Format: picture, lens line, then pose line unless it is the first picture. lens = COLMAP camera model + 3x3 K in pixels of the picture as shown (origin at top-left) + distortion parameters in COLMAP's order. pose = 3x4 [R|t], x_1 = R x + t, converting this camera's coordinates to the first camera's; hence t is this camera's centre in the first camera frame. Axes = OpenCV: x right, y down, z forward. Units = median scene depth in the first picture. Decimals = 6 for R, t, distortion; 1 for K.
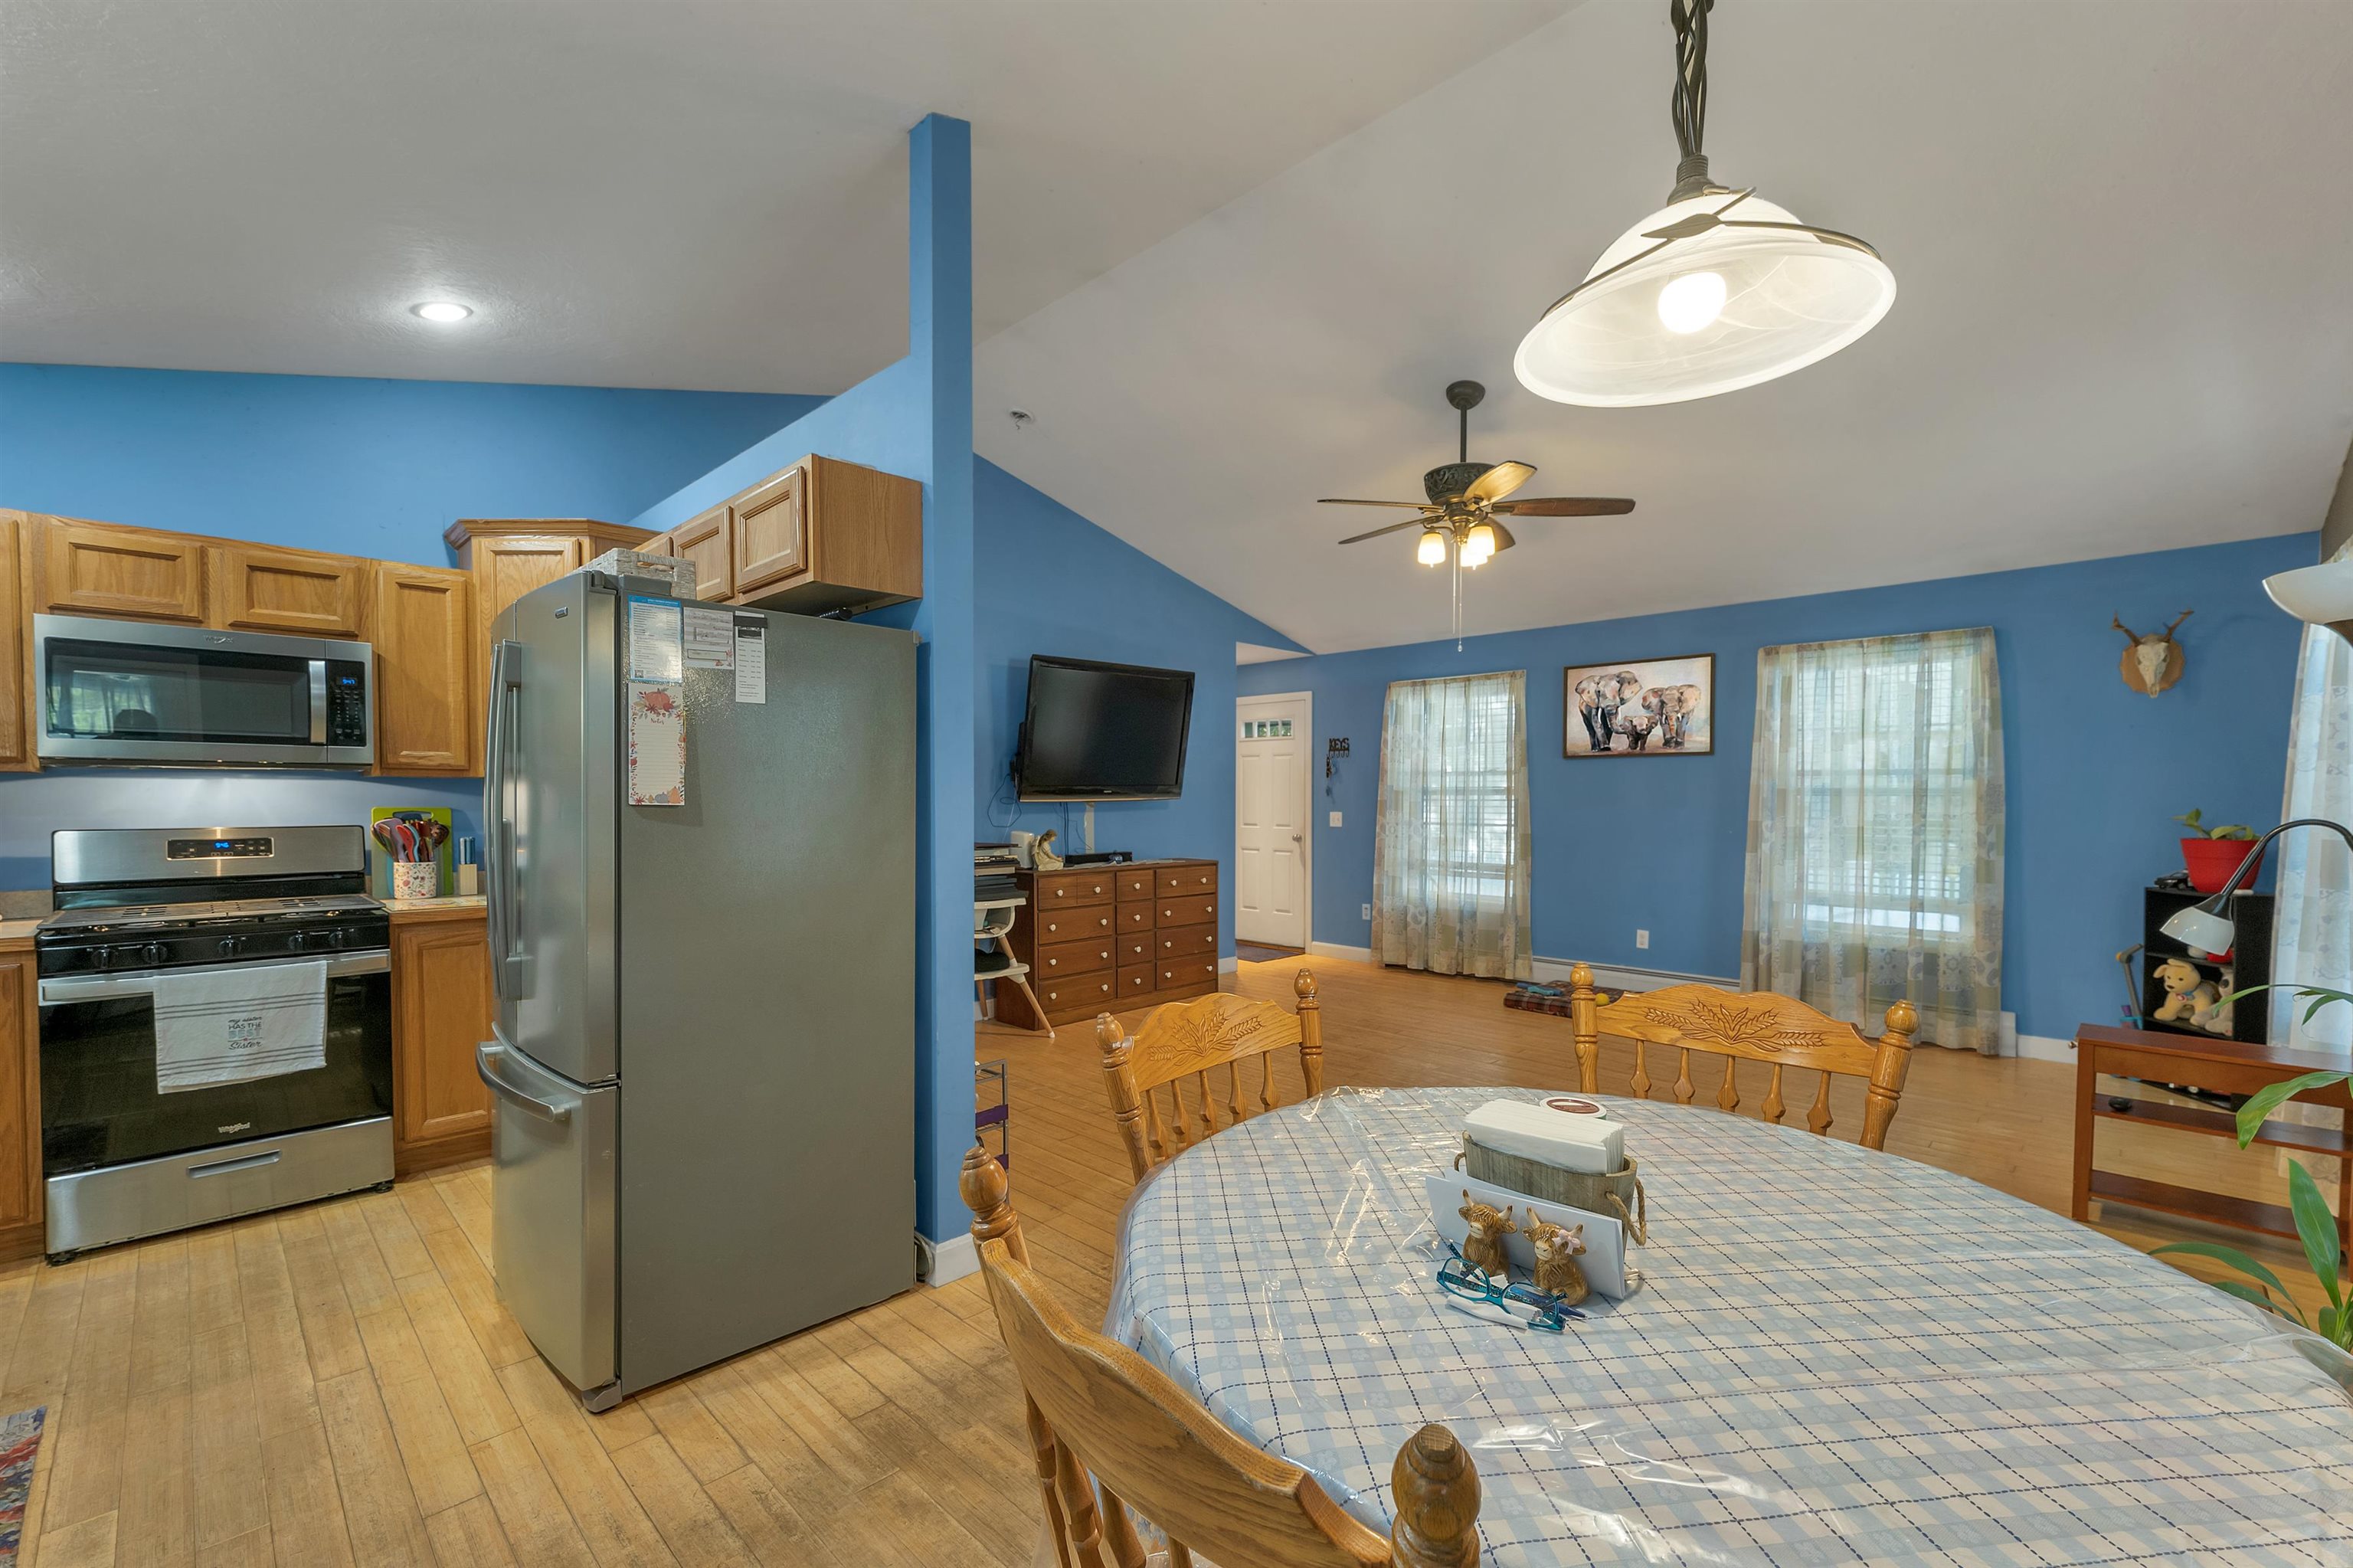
lens RADIAL K [[978.0, 0, 1181.1], [0, 978.0, 825.7], [0, 0, 1]] dist [-0.001544, -0.000238]
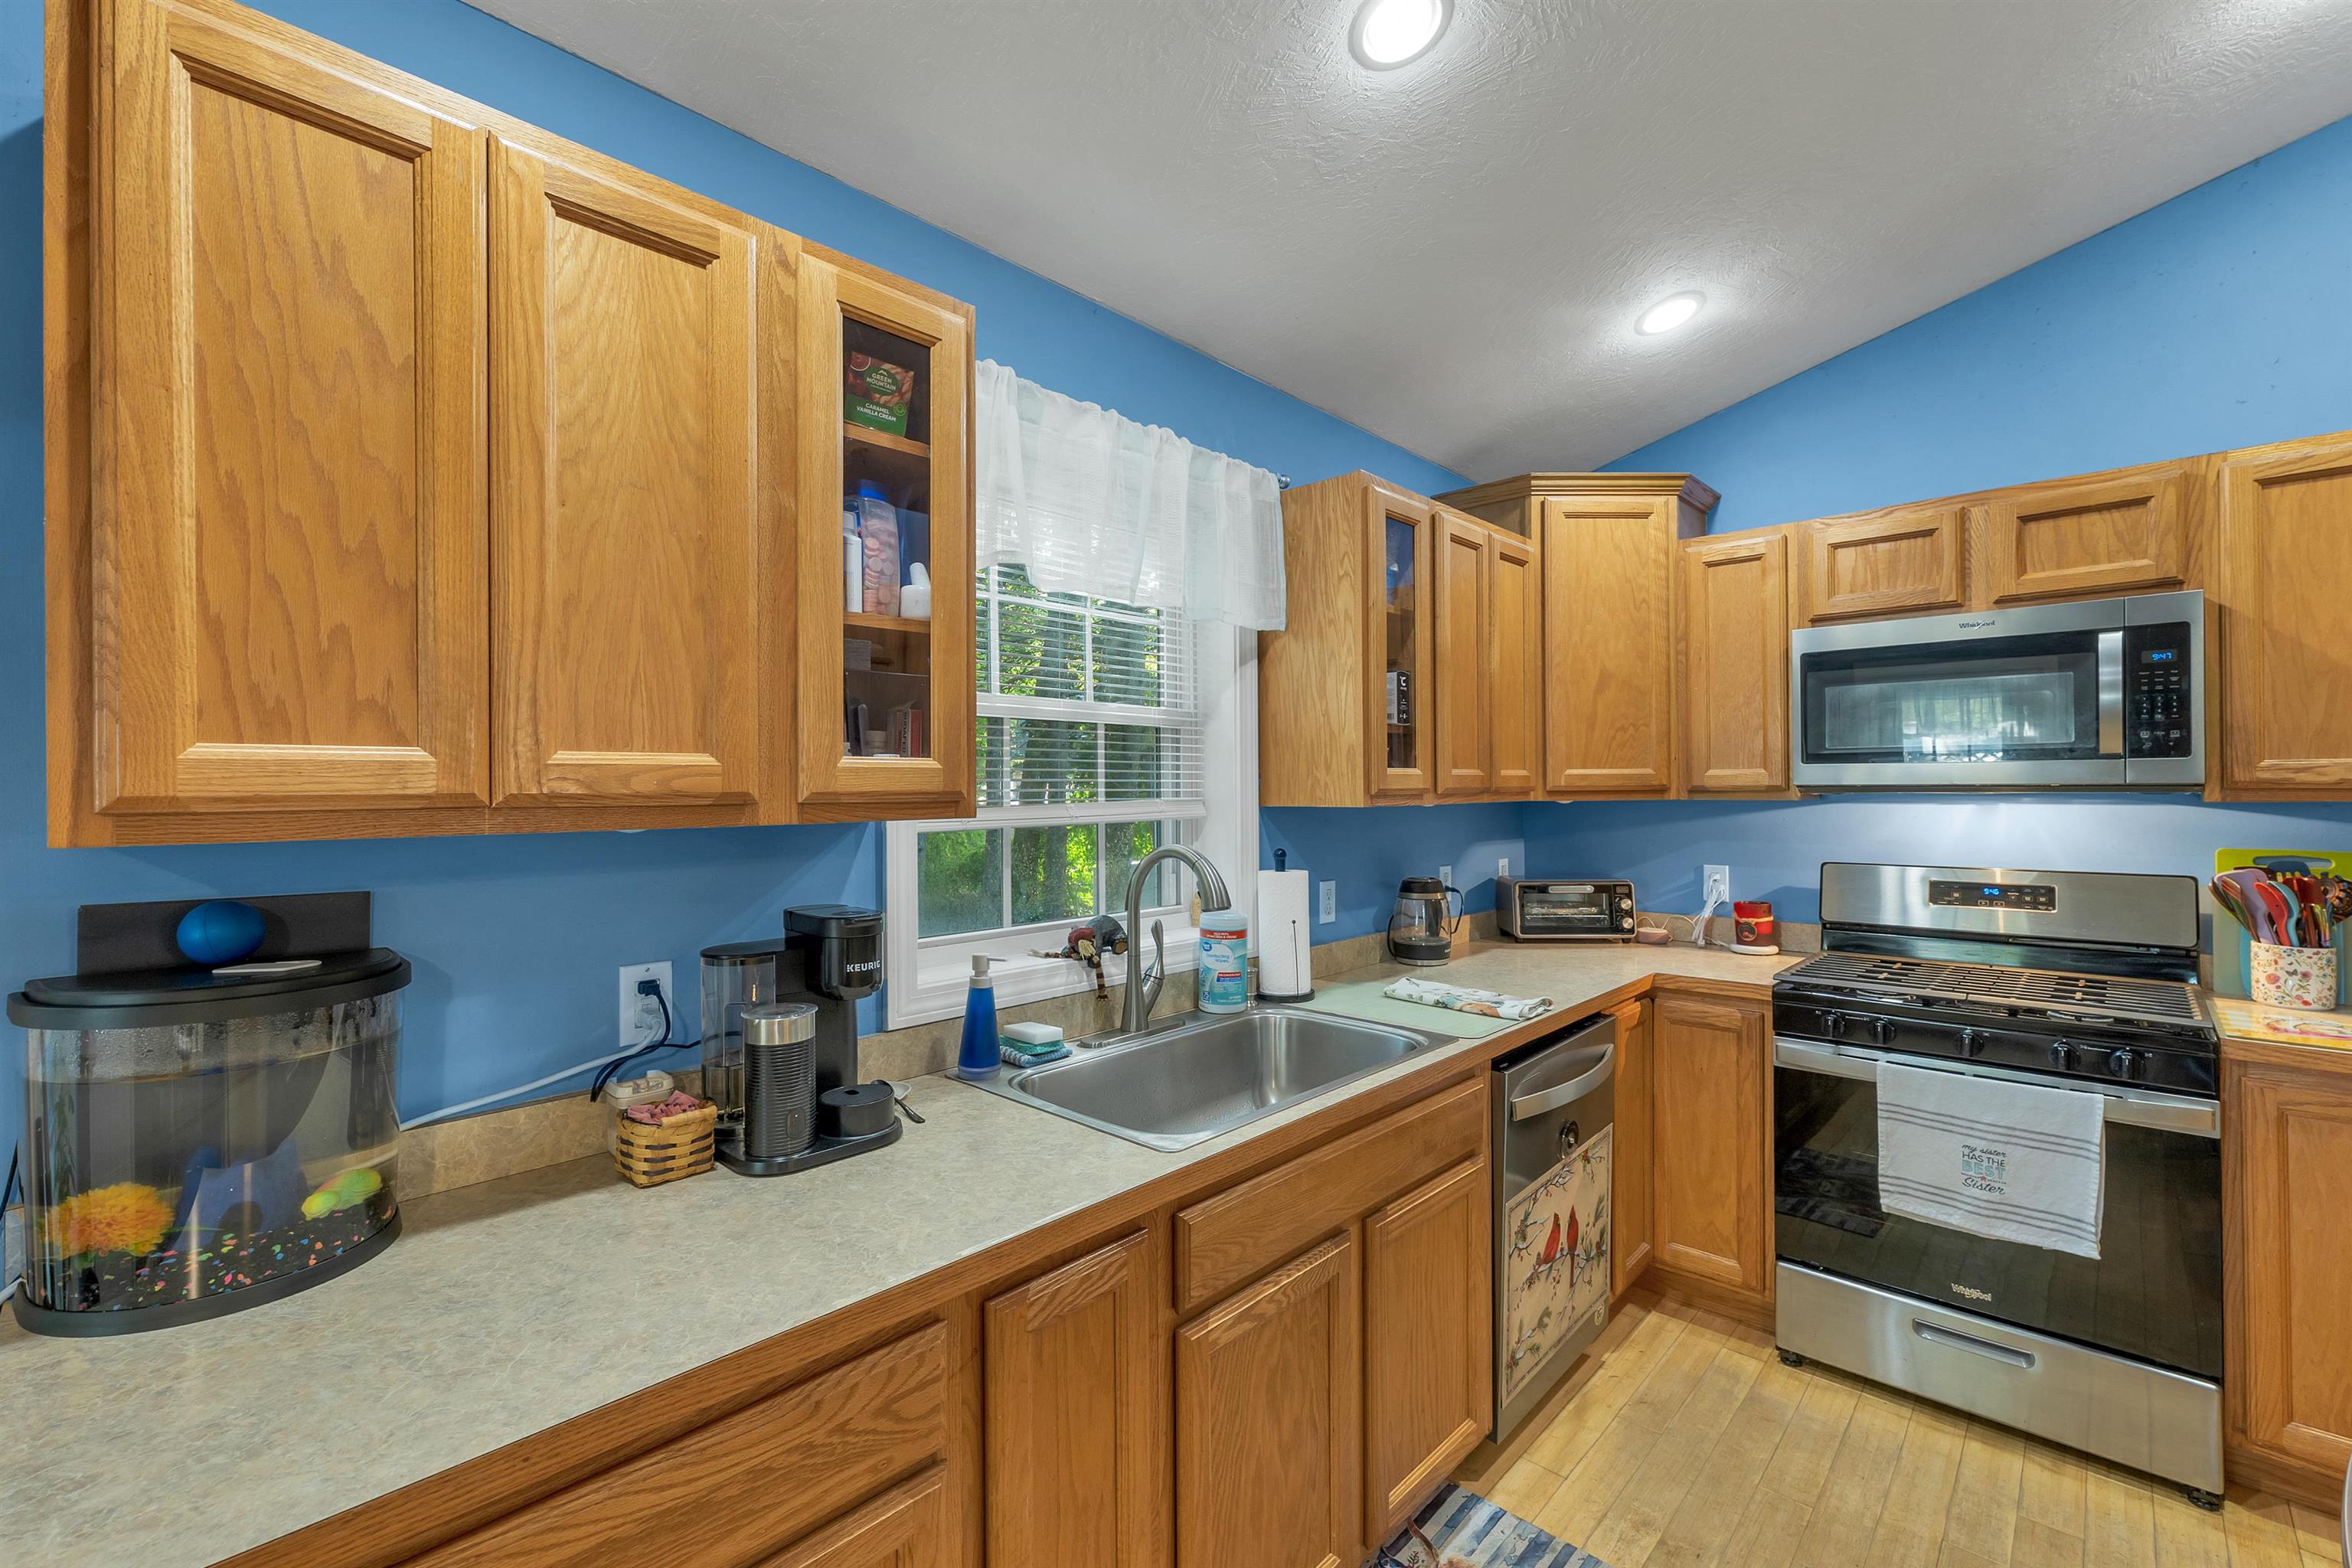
lens RADIAL K [[991.4, 0, 1176.0], [0, 991.4, 784.0], [0, 0, 1]] dist [0.001275, -0.000132]
pose [[0.011978, -0.006581, -0.999907, -0.134706], [-0.023333, 0.999704, -0.006859, -0.028432], [0.999656, 0.023413, 0.011821, 0.222941]]
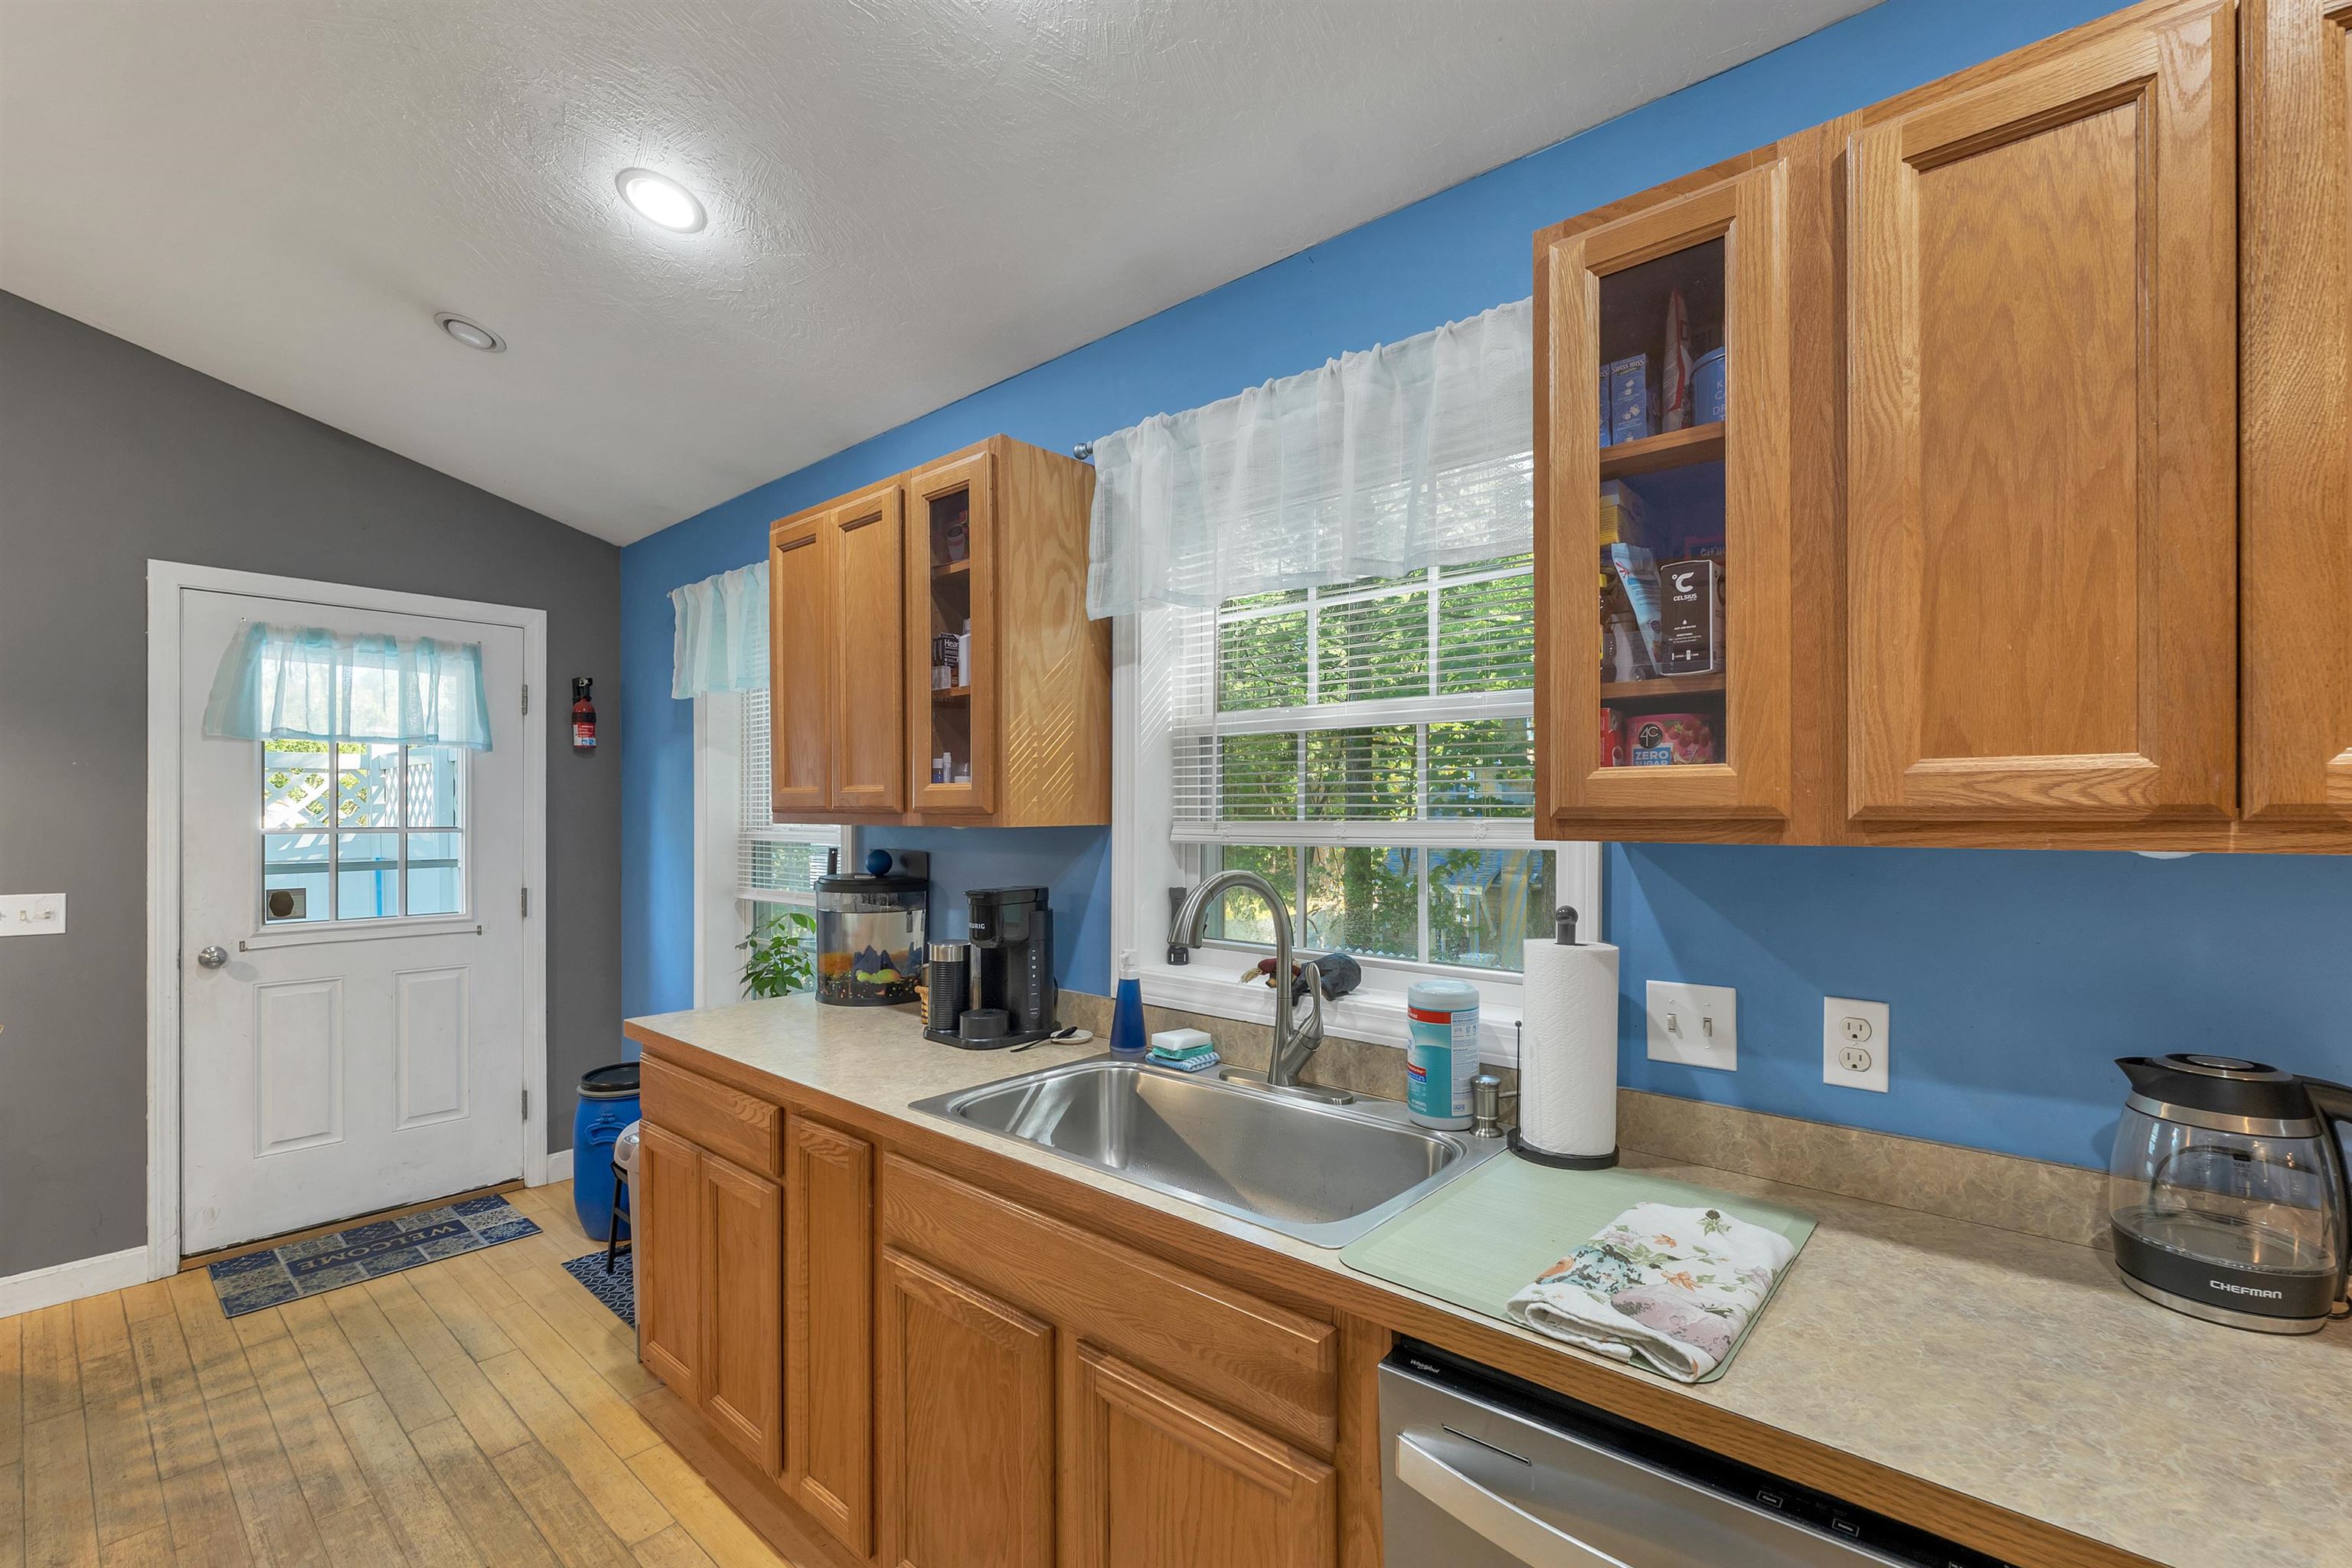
lens RADIAL K [[1005.8, 0, 1189.1], [0, 1005.8, 809.1], [0, 0, 1]] dist [-0.010855, 0.000016]
pose [[-0.998012, 0.000176, -0.063027, -0.468295], [-0.001912, 0.999451, 0.033068, -0.038569], [0.062998, 0.033122, -0.997464, 0.550480]]
